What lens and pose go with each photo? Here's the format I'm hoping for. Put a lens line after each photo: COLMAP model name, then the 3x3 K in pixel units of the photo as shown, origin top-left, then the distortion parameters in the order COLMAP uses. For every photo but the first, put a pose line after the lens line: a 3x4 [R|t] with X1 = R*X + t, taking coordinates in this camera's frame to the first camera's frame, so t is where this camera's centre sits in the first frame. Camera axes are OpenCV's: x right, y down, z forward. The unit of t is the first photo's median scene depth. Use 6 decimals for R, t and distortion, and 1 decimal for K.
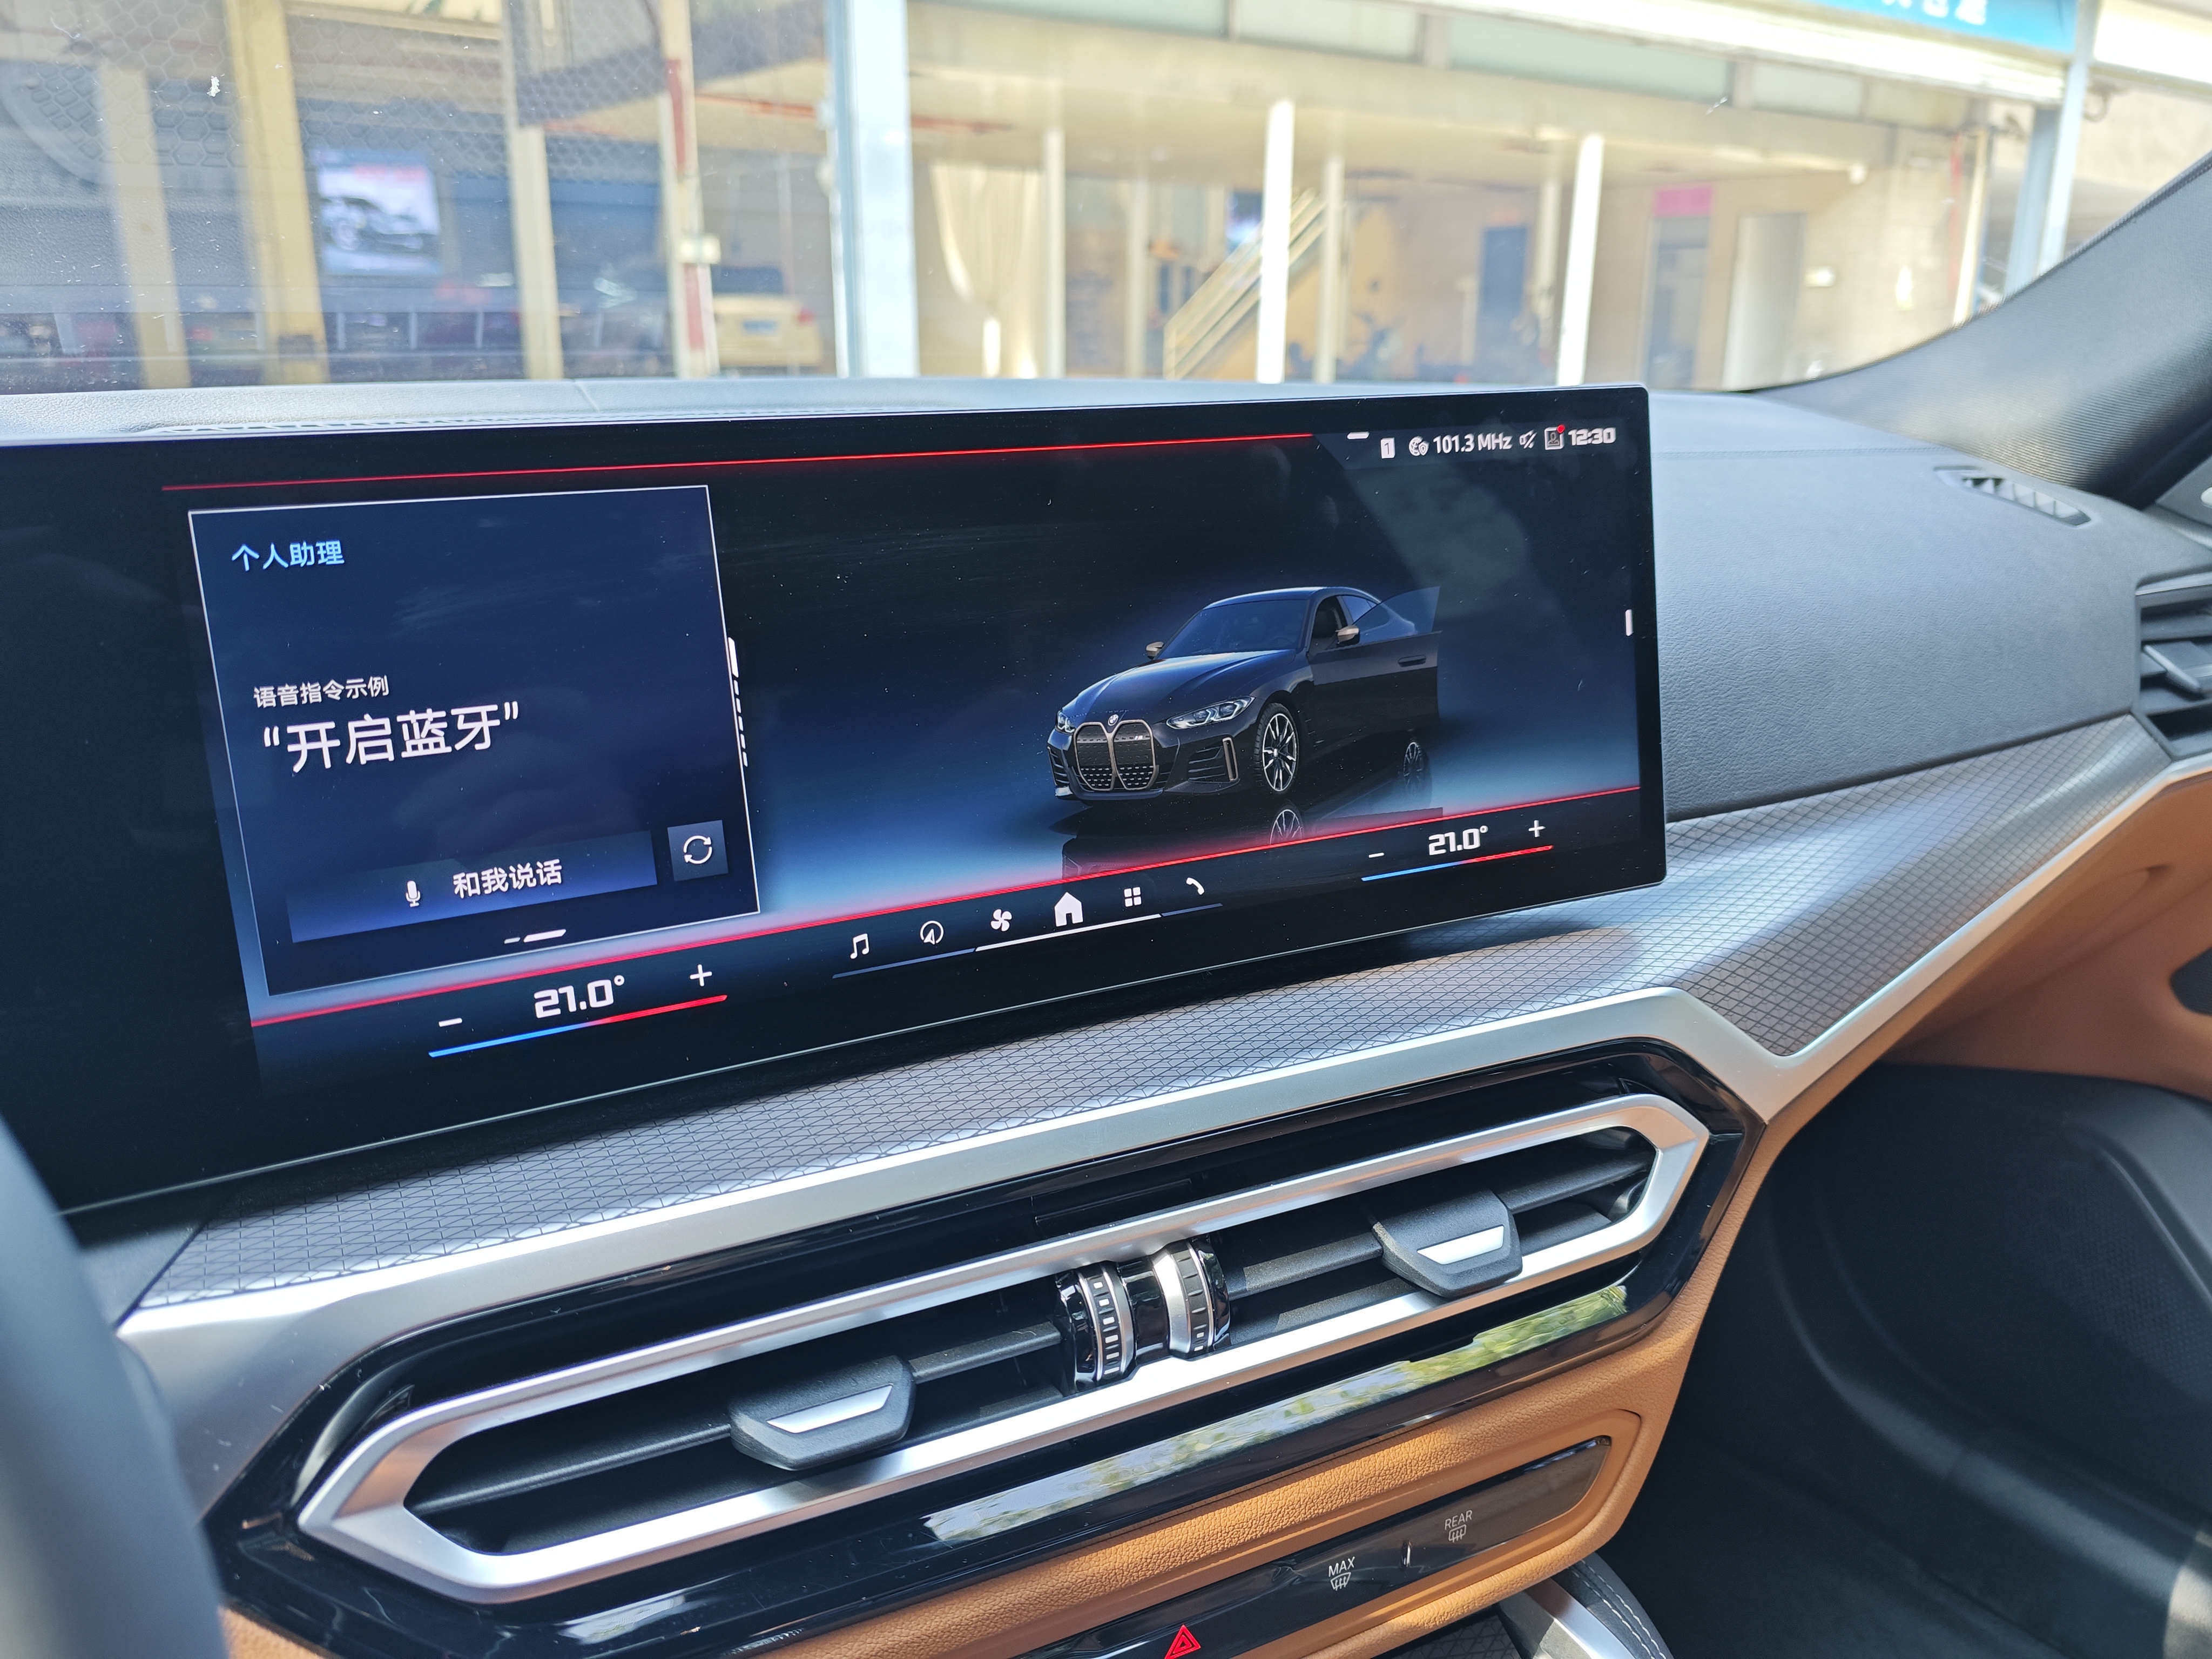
lens RADIAL K [[1623.5, 0, 1090.1], [0, 1623.5, 827.4], [0, 0, 1]] dist [0.003851, -0.008469]
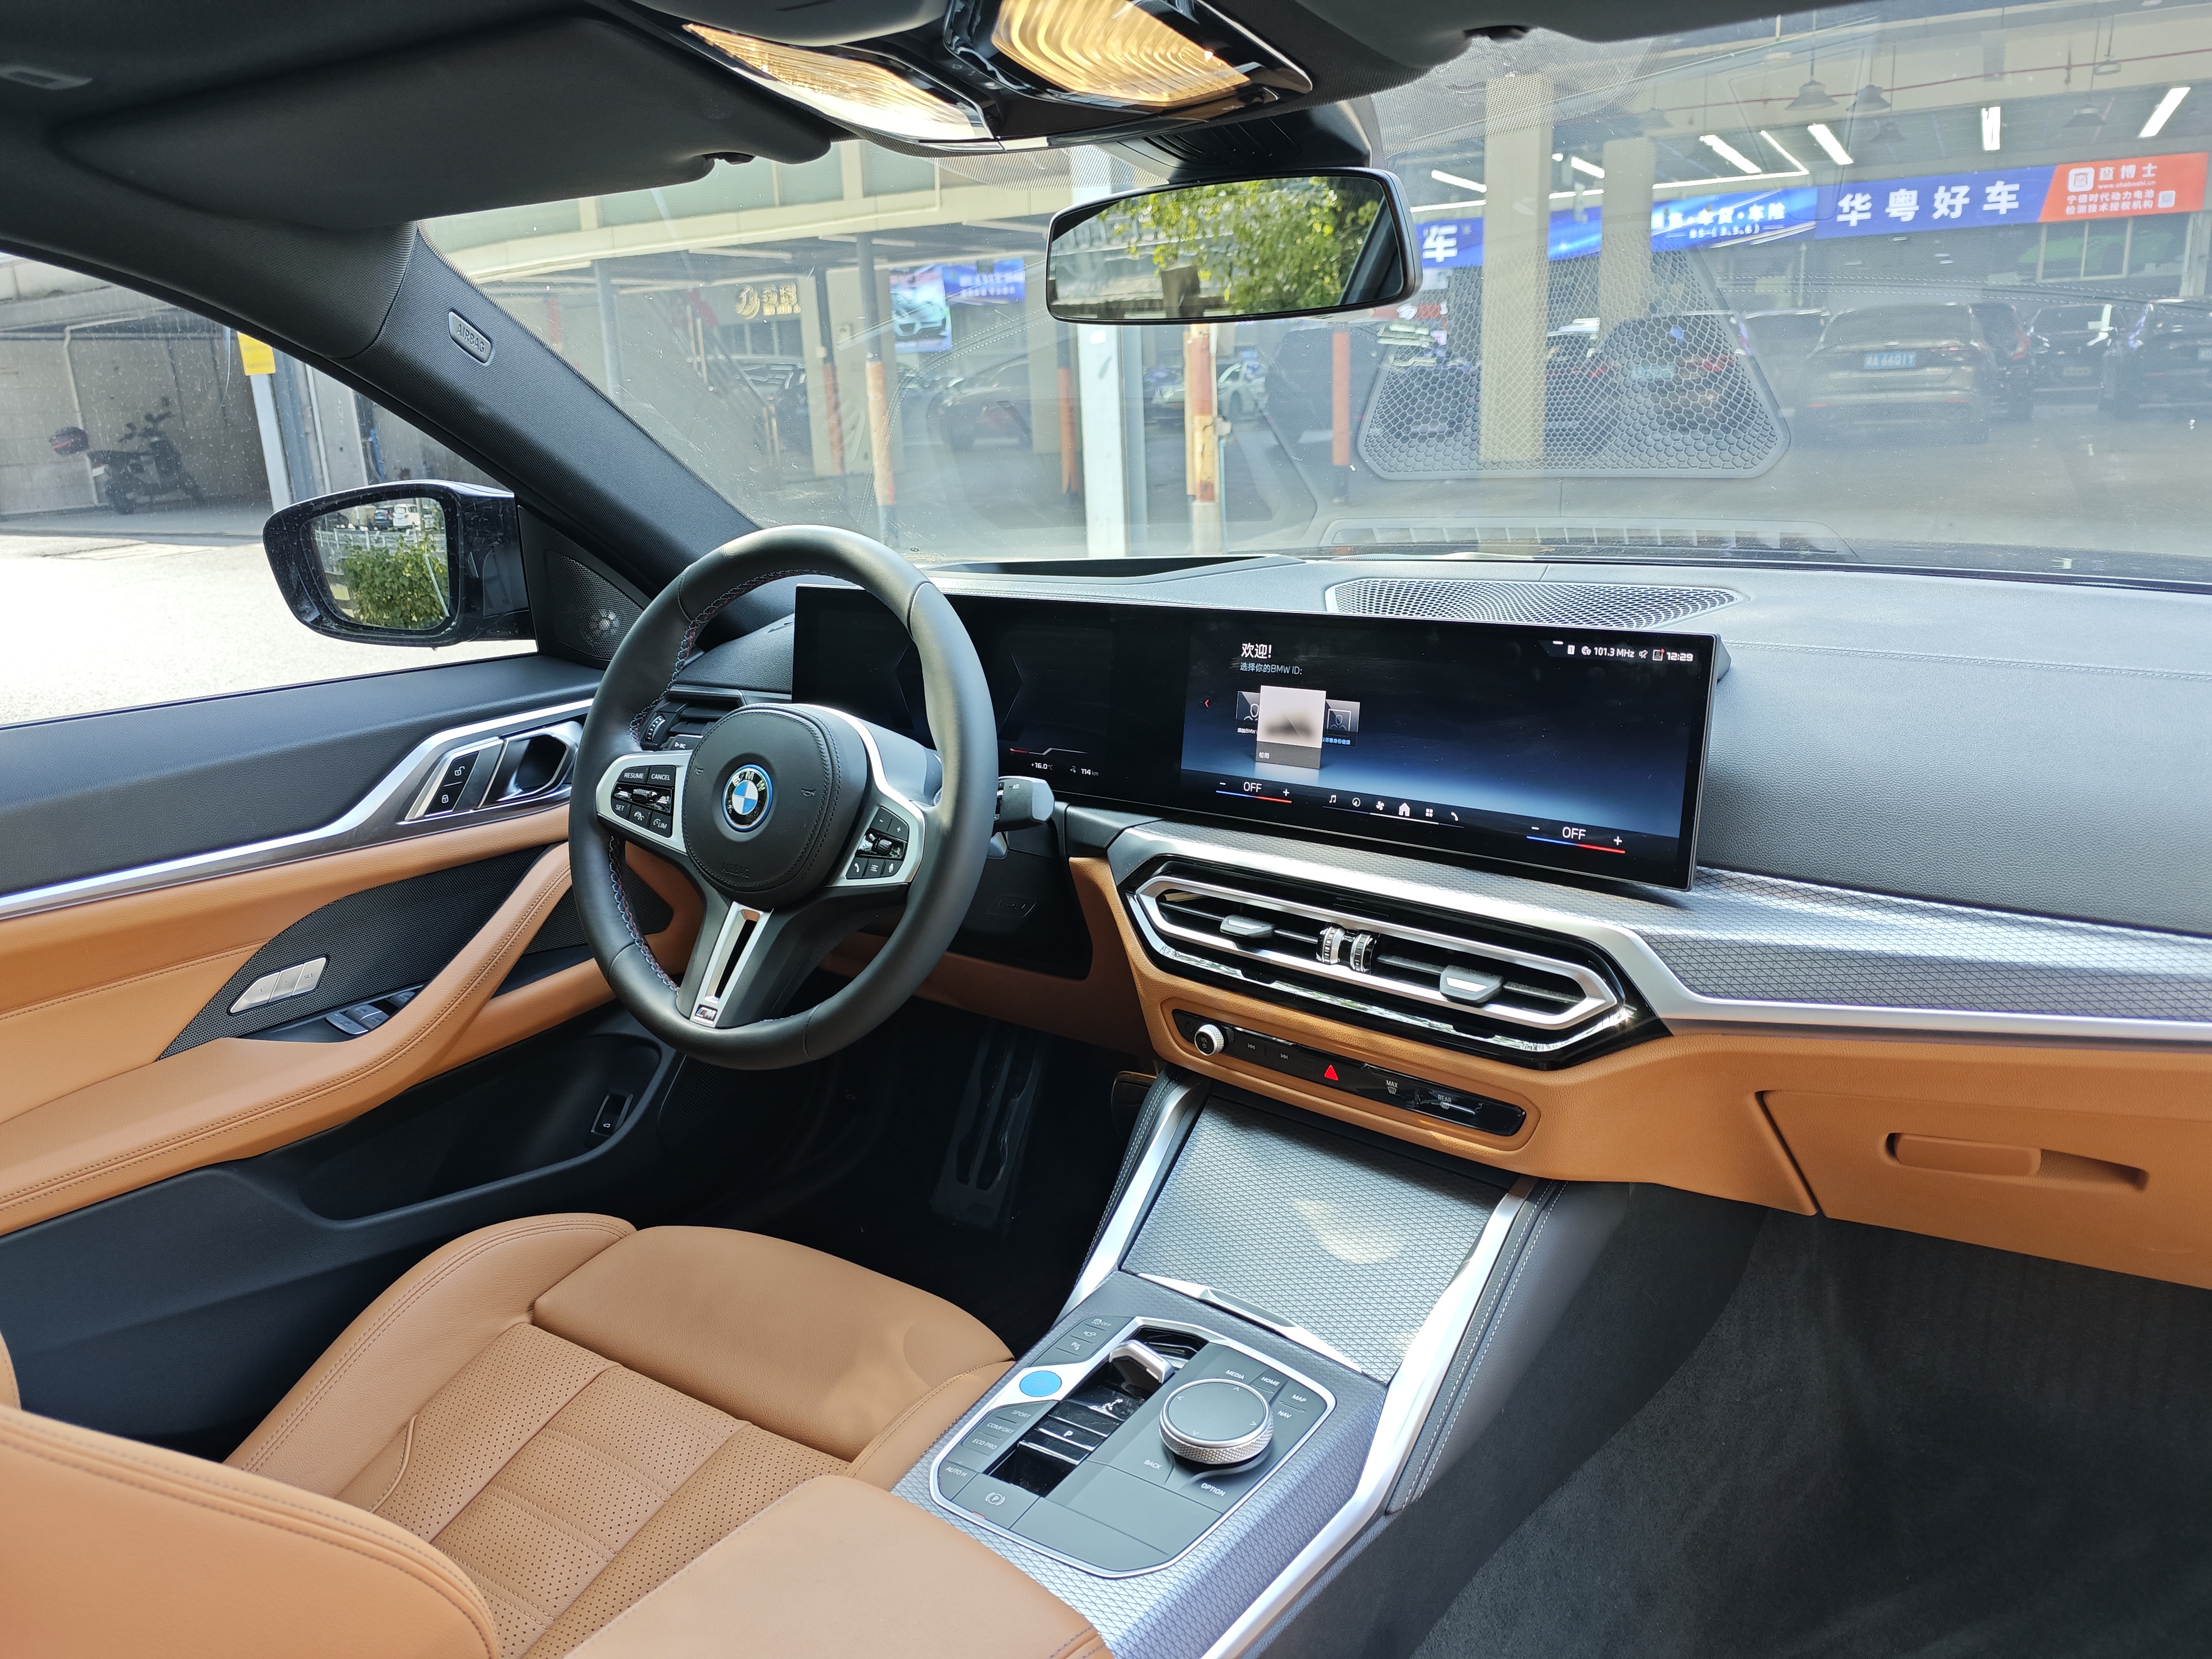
lens RADIAL K [[1599.3, 0, 1105.1], [0, 1599.3, 844.4], [0, 0, 1]] dist [0.038623, -0.082367]
pose [[0.375325, 0.239424, -0.895437, 2.028347], [-0.226463, 0.960472, 0.161891, -0.193557], [0.898802, 0.142022, 0.414710, -0.459643]]
